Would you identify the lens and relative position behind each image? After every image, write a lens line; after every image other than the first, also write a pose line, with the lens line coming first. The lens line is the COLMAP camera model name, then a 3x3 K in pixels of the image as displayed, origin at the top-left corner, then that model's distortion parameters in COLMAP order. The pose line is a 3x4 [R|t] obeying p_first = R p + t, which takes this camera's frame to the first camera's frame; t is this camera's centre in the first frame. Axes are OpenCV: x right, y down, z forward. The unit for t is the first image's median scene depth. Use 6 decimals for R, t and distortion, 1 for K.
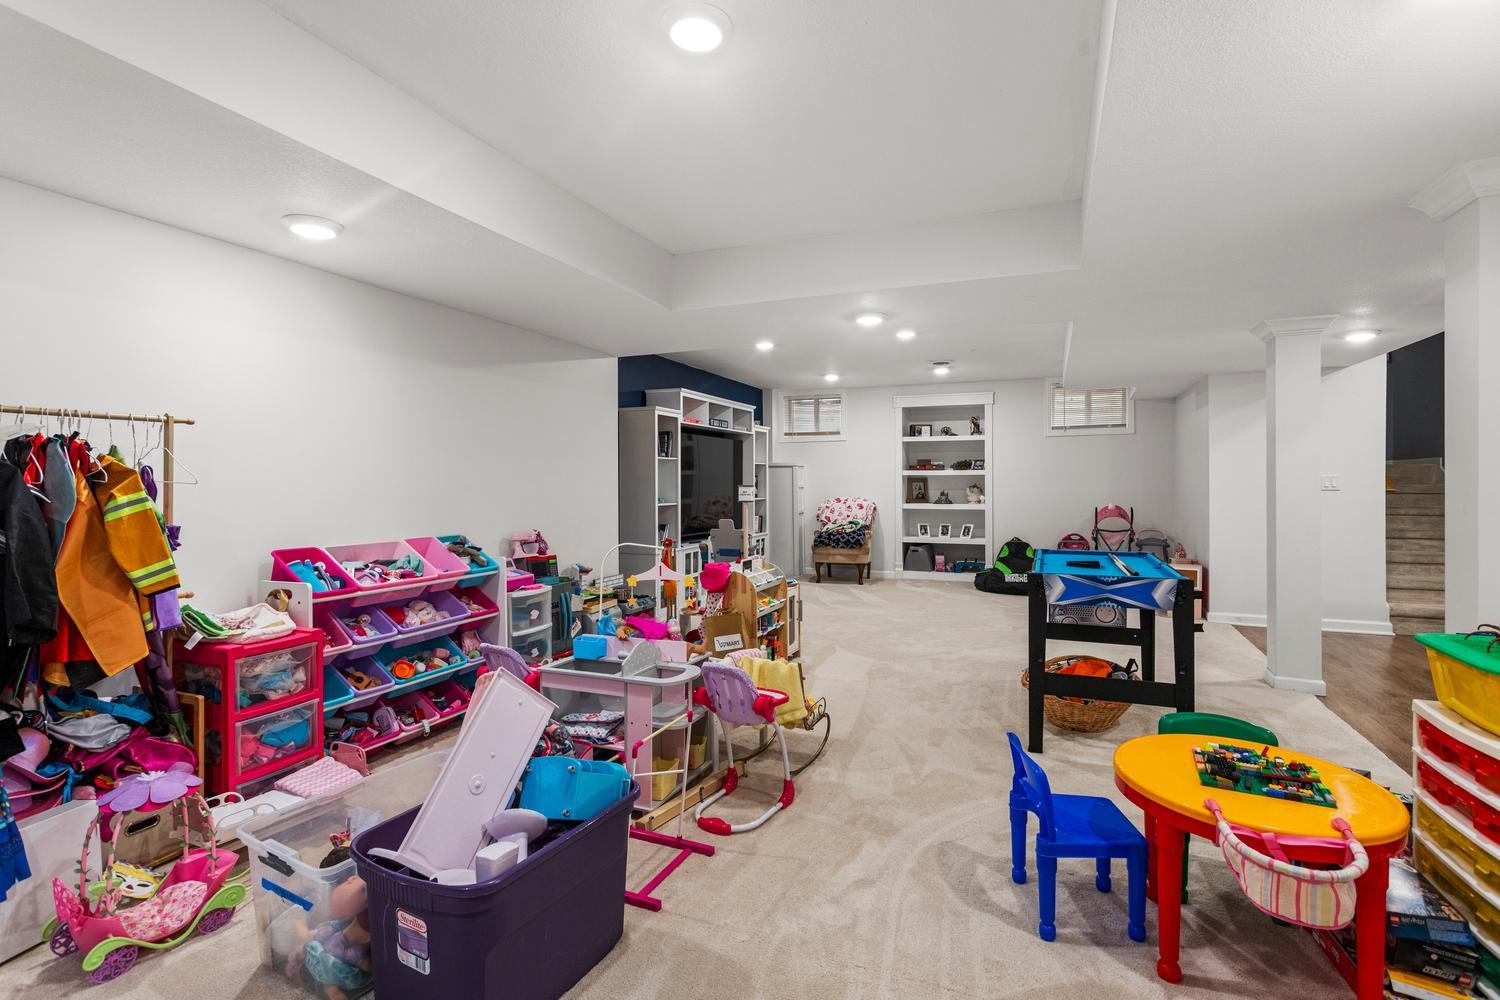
lens RADIAL K [[713.6, 0, 747.7], [0, 713.6, 490.6], [0, 0, 1]] dist [-0.000447, 0.000200]
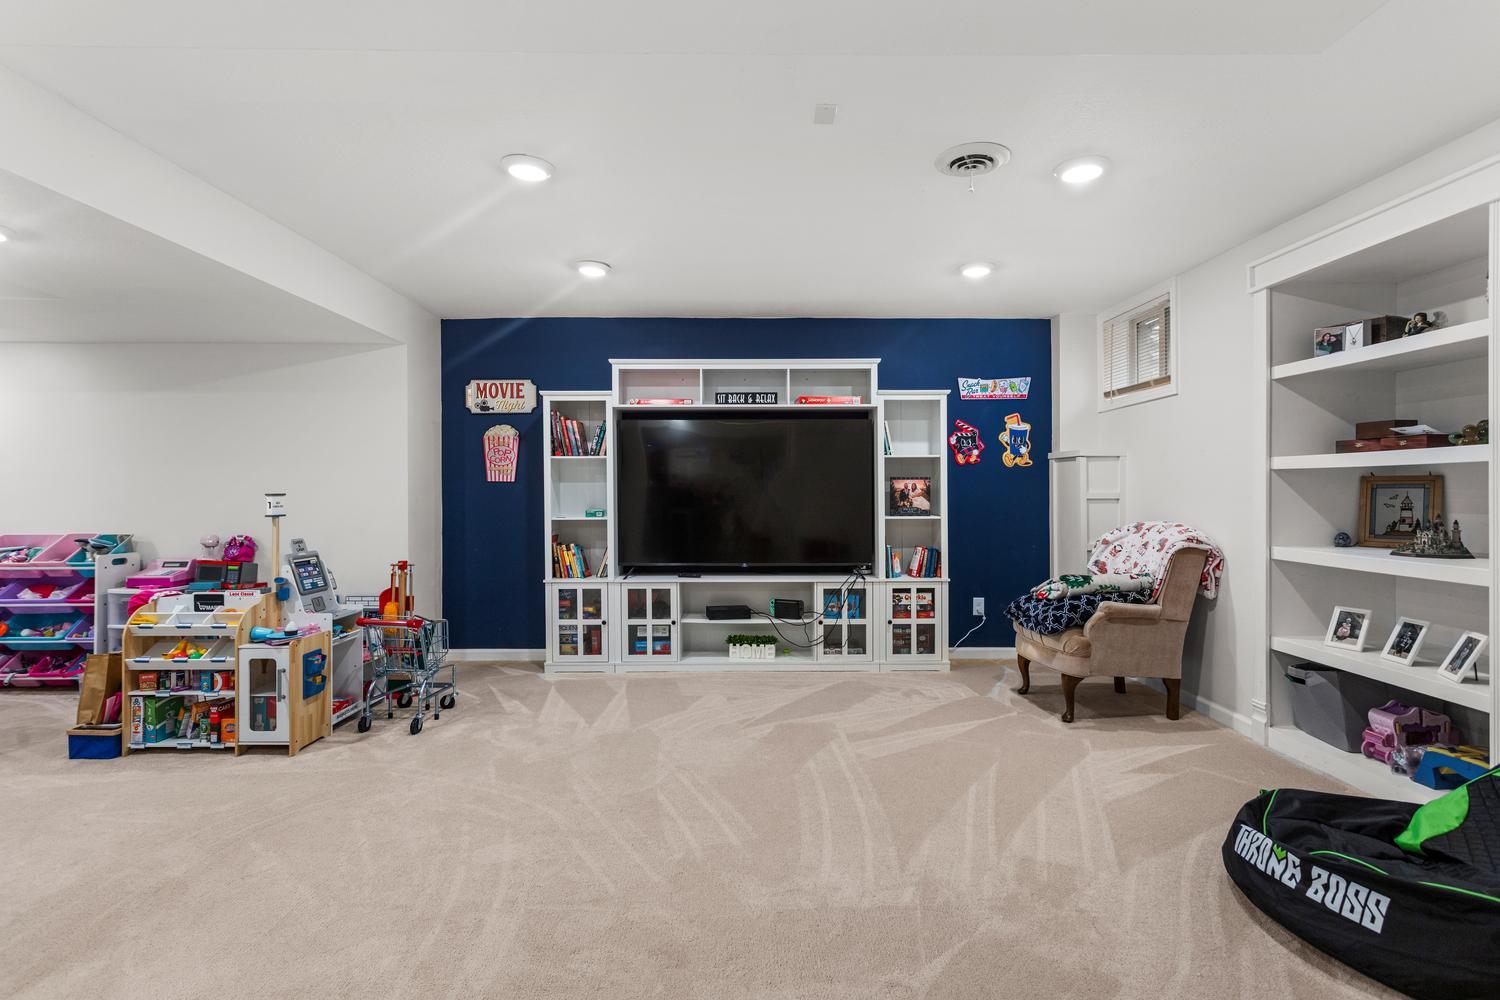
lens RADIAL K [[713.6, 0, 747.7], [0, 713.6, 490.6], [0, 0, 1]] dist [-0.000447, 0.000200]
pose [[0.391778, 0.000755, -0.920059, 0.451481], [-0.009349, 0.999951, -0.003160, -0.006723], [0.920012, 0.009840, 0.391766, 0.598900]]
